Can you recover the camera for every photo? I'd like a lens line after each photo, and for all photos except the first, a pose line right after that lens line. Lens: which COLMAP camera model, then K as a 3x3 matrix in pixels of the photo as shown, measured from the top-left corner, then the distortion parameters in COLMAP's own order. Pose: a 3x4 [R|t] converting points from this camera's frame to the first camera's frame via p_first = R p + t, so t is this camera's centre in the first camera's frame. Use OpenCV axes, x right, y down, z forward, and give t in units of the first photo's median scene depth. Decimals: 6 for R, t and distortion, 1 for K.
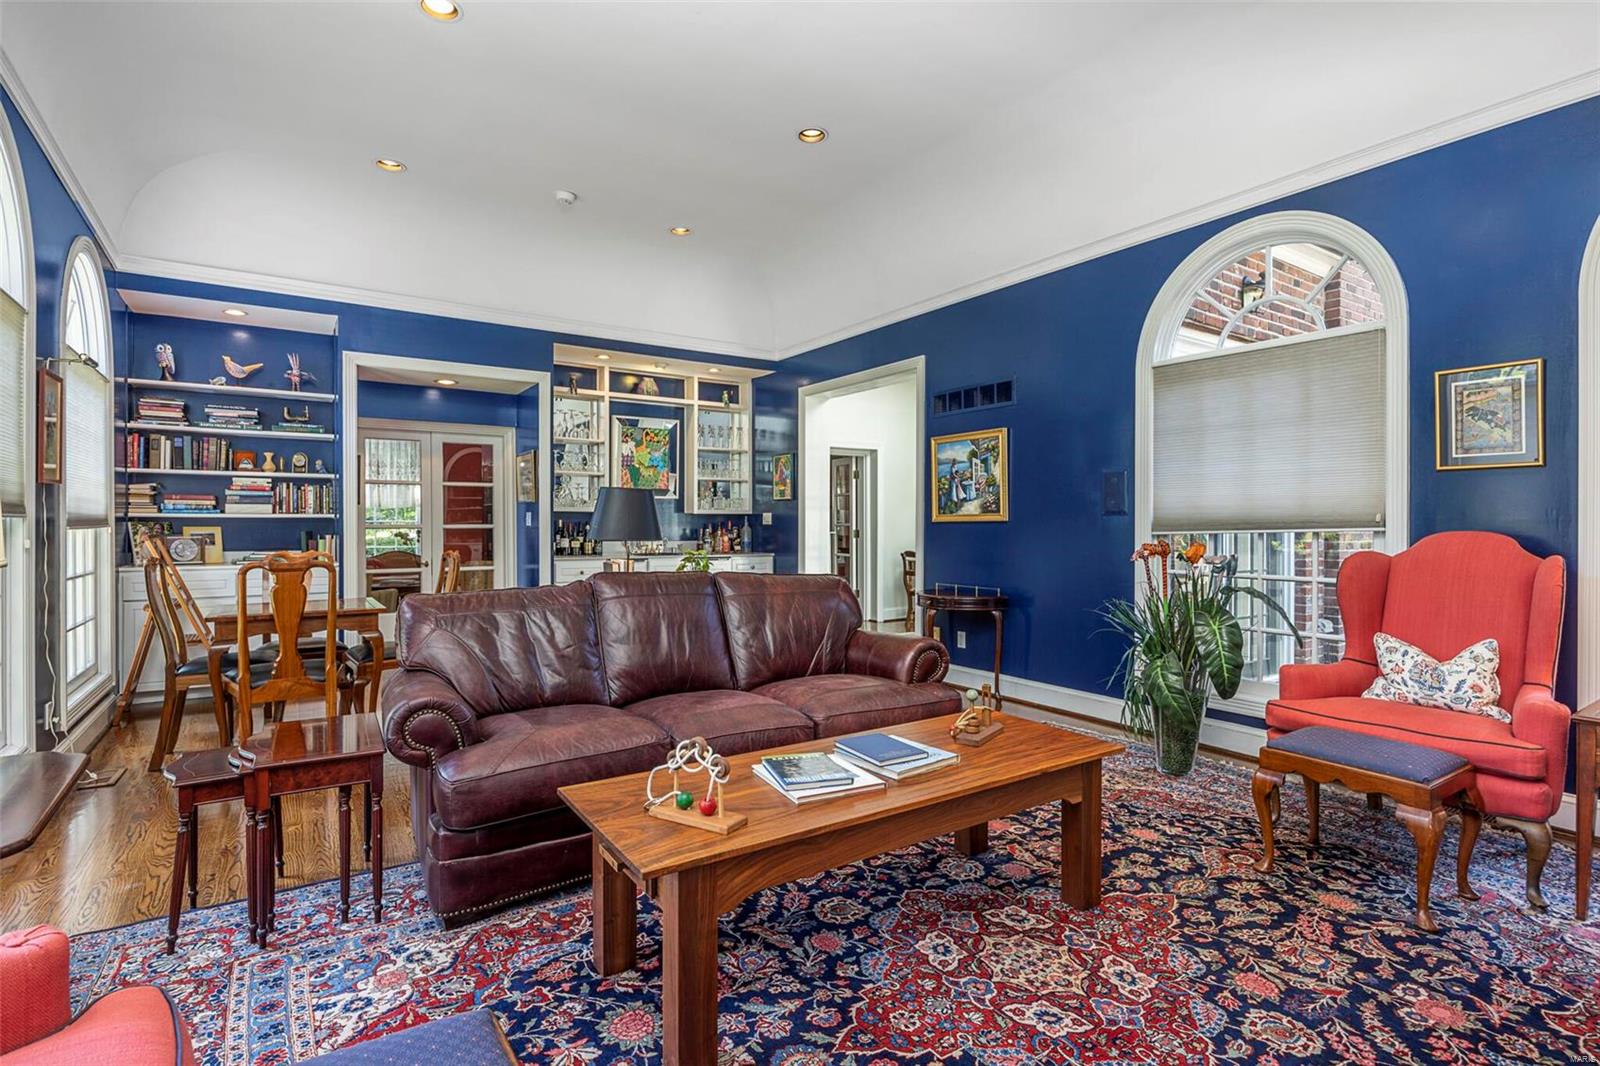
lens RADIAL K [[774.5, 0, 801.1], [0, 774.5, 529.1], [0, 0, 1]] dist [-0.002182, -0.000049]
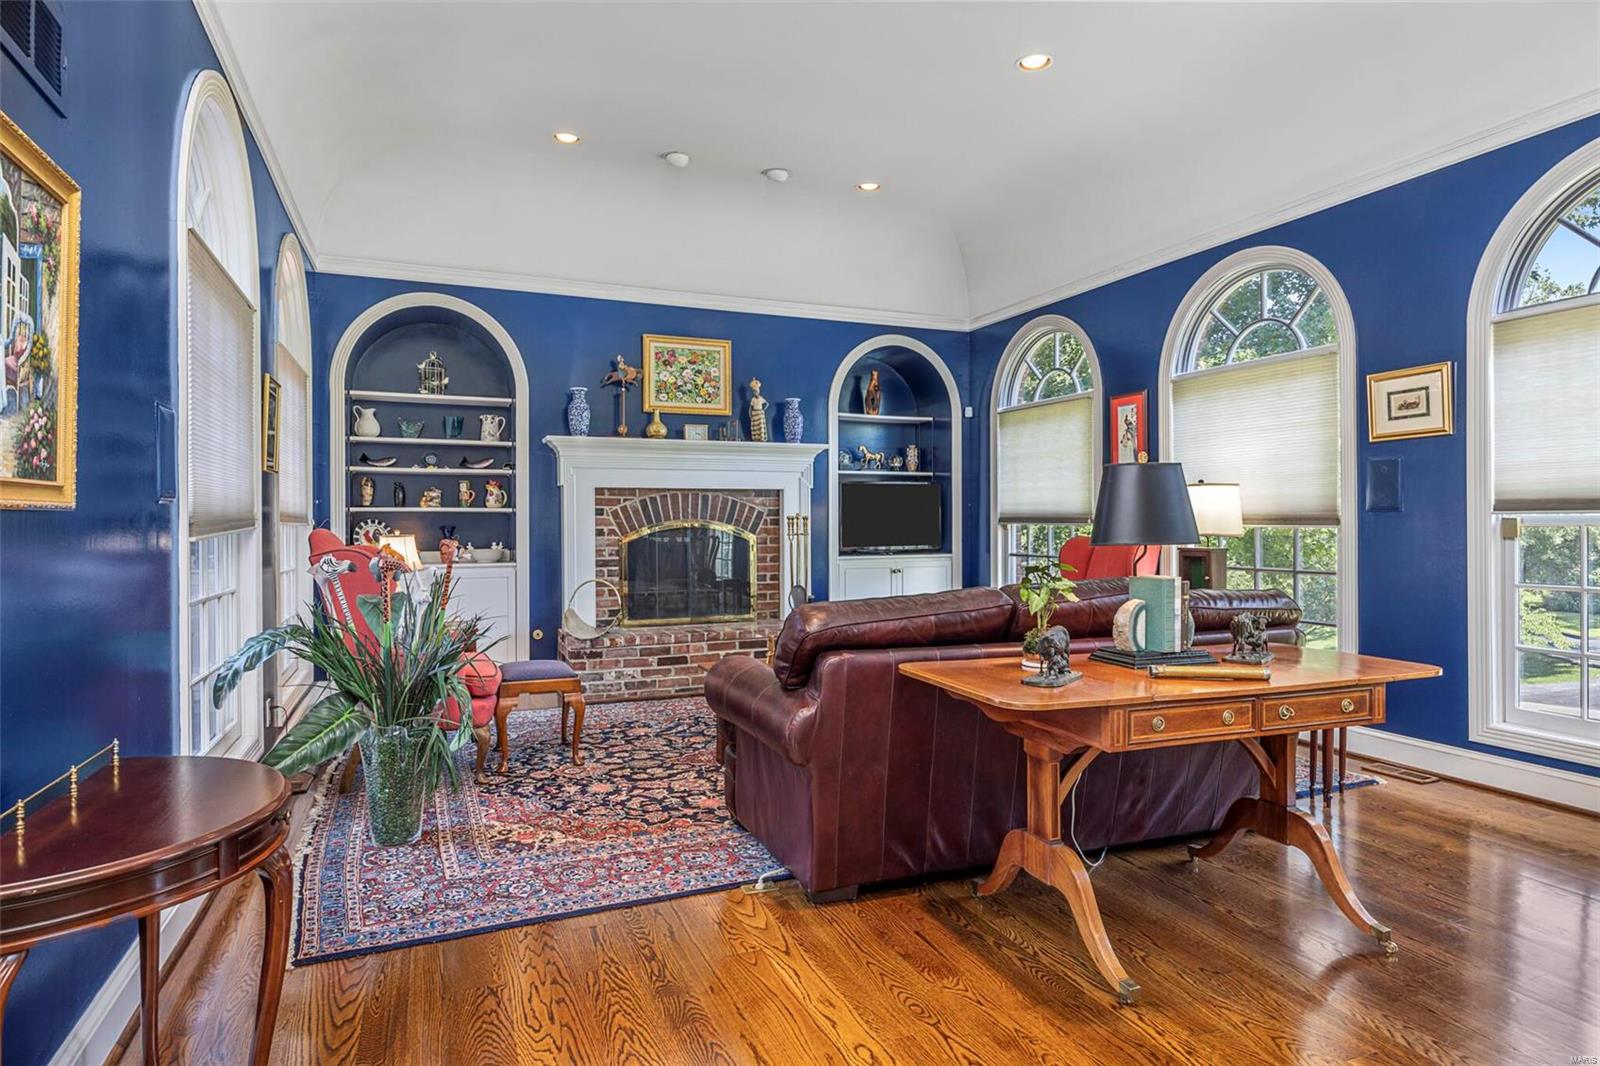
lens RADIAL K [[887.2, 0, 797.9], [0, 887.2, 525.4], [0, 0, 1]] dist [0.000170, 0.000060]
pose [[-0.981055, -0.000390, 0.193728, -0.063955], [0.001030, 0.999973, 0.007230, -0.007660], [-0.193725, 0.007292, -0.981029, 1.328650]]
